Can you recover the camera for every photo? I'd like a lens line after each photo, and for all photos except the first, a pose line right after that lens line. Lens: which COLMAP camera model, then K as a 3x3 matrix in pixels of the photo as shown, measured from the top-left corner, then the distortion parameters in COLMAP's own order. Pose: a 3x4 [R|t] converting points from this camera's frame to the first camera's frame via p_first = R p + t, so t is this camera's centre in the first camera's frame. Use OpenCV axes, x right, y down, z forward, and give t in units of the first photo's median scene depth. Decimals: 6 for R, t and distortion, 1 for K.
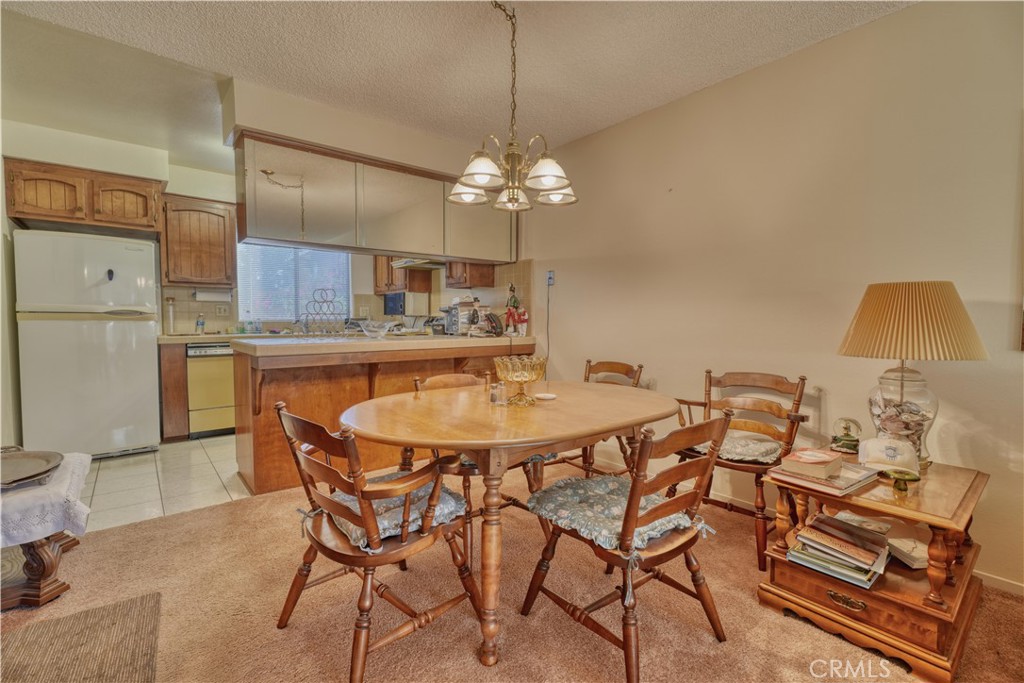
lens RADIAL K [[461.2, 0, 510.9], [0, 461.2, 340.4], [0, 0, 1]] dist [0.004664, 0.000081]
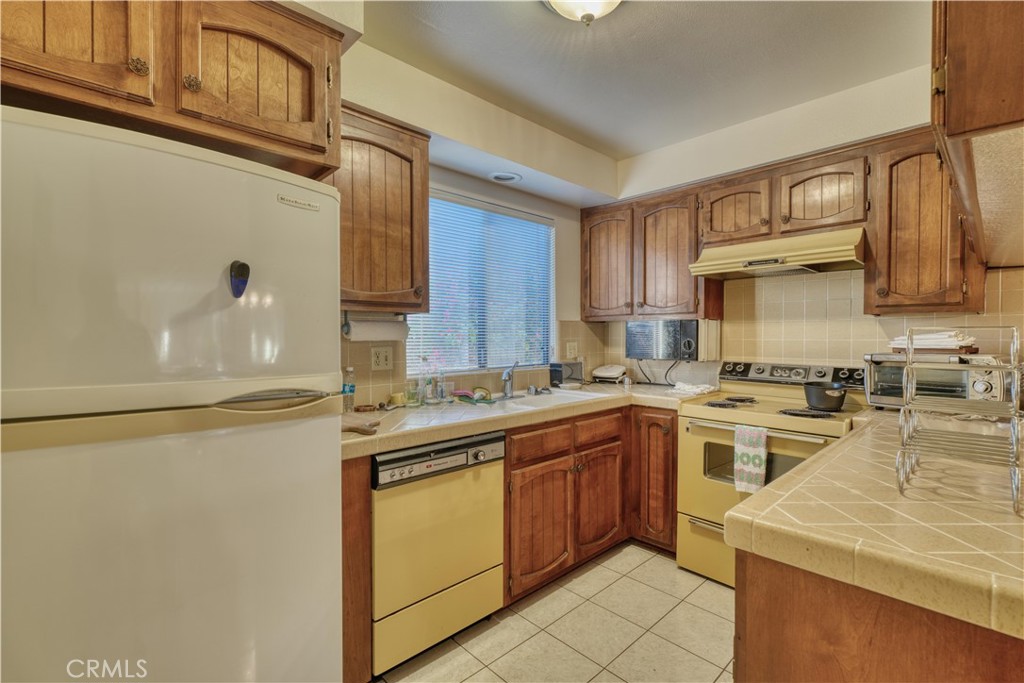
lens RADIAL K [[461.2, 0, 509.4], [0, 461.2, 339.3], [0, 0, 1]] dist [0.004664, 0.000081]
pose [[0.997523, -0.005167, 0.070153, -0.612343], [0.008016, 0.999152, -0.040391, -0.075282], [-0.069884, 0.040853, 0.996718, 0.590241]]
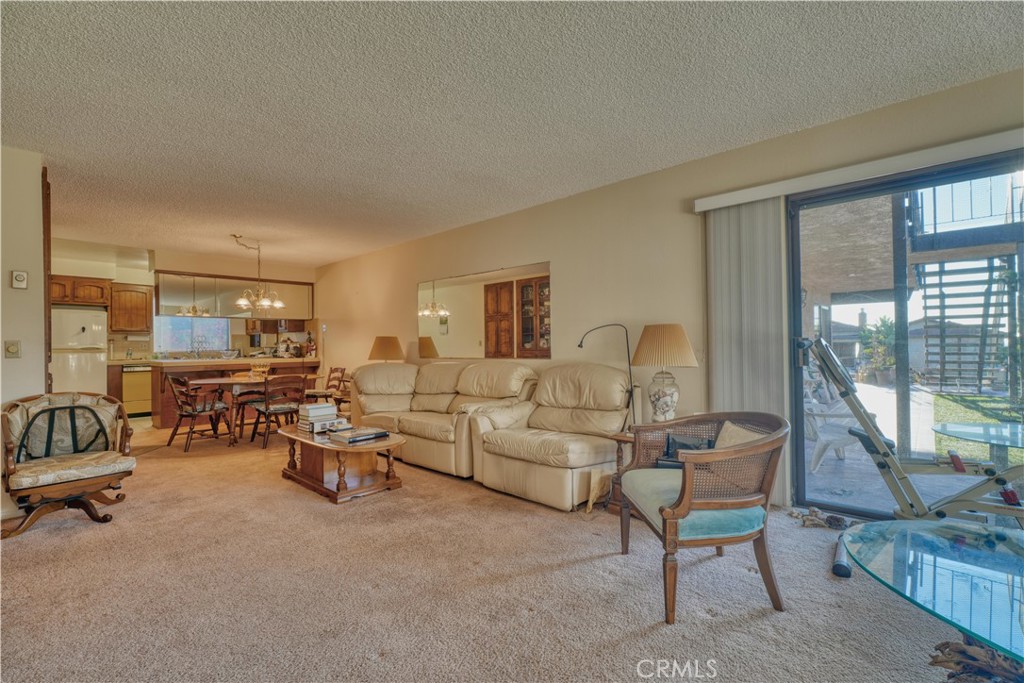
lens RADIAL K [[461.2, 0, 512.1], [0, 461.2, 343.4], [0, 0, 1]] dist [0.004664, 0.000081]
pose [[0.991328, -0.013593, 0.130706, 0.591622], [0.020561, 0.998430, -0.052106, 0.049769], [-0.129793, 0.054342, 0.990051, -1.024300]]
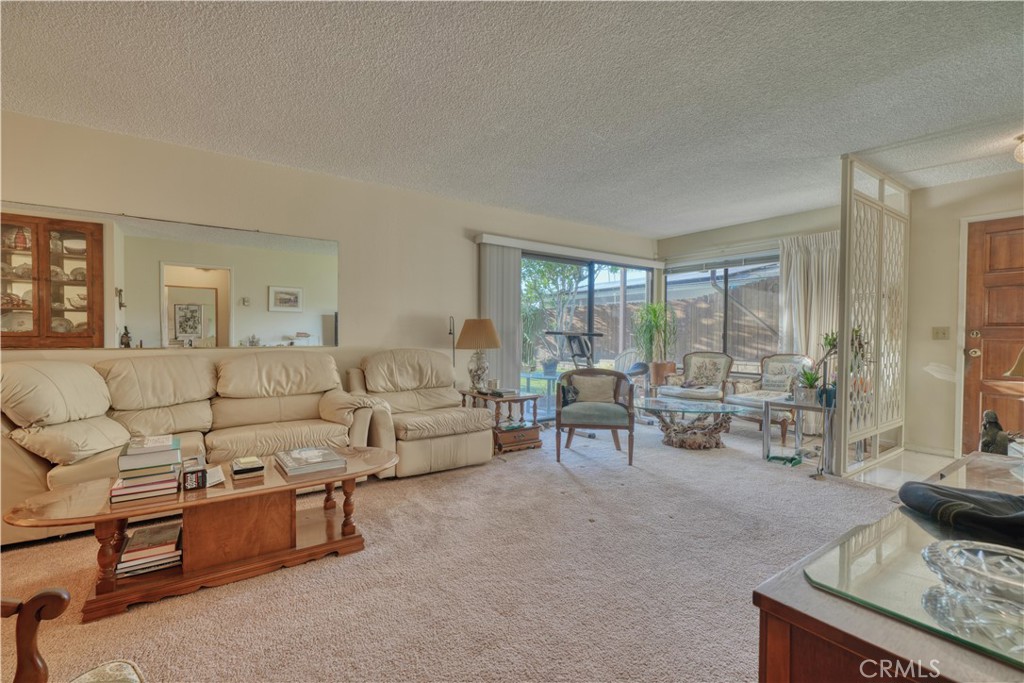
lens RADIAL K [[461.2, 0, 507.0], [0, 461.2, 344.9], [0, 0, 1]] dist [0.004664, 0.000081]
pose [[0.063036, -0.026430, 0.997661, -0.122598], [0.040865, 0.998879, 0.023880, 0.021415], [-0.997174, 0.039264, 0.064045, -0.431952]]
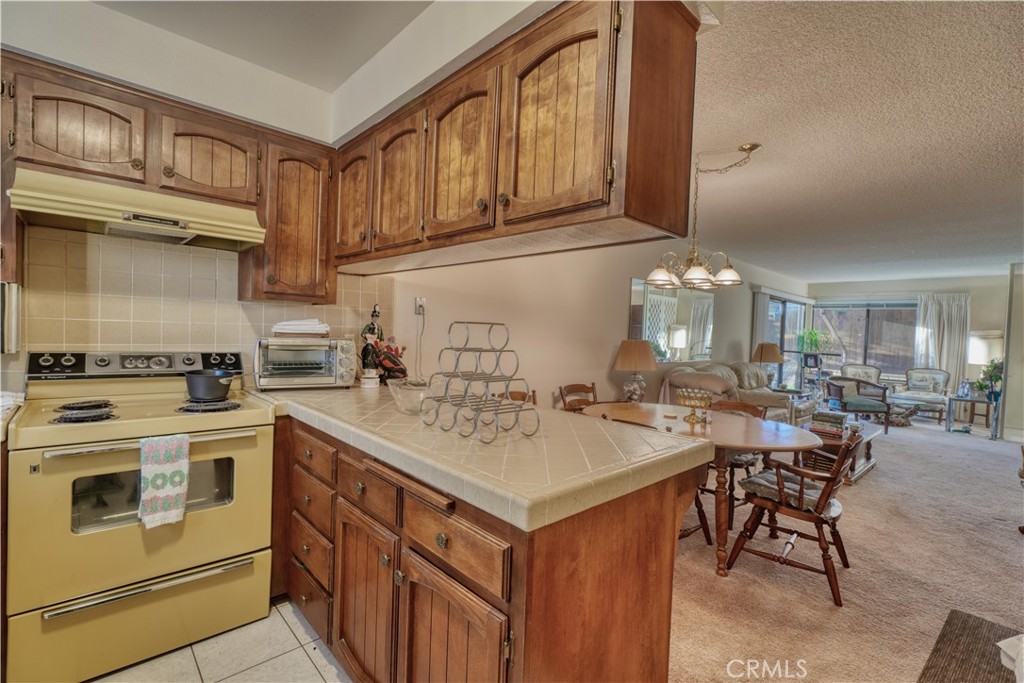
lens RADIAL K [[461.2, 0, 510.9], [0, 461.2, 342.3], [0, 0, 1]] dist [0.004664, 0.000081]
pose [[-0.057111, -0.031060, 0.997885, -0.646233], [0.012305, 0.999418, 0.031812, -0.078640], [-0.998292, 0.014096, -0.056695, 0.667192]]
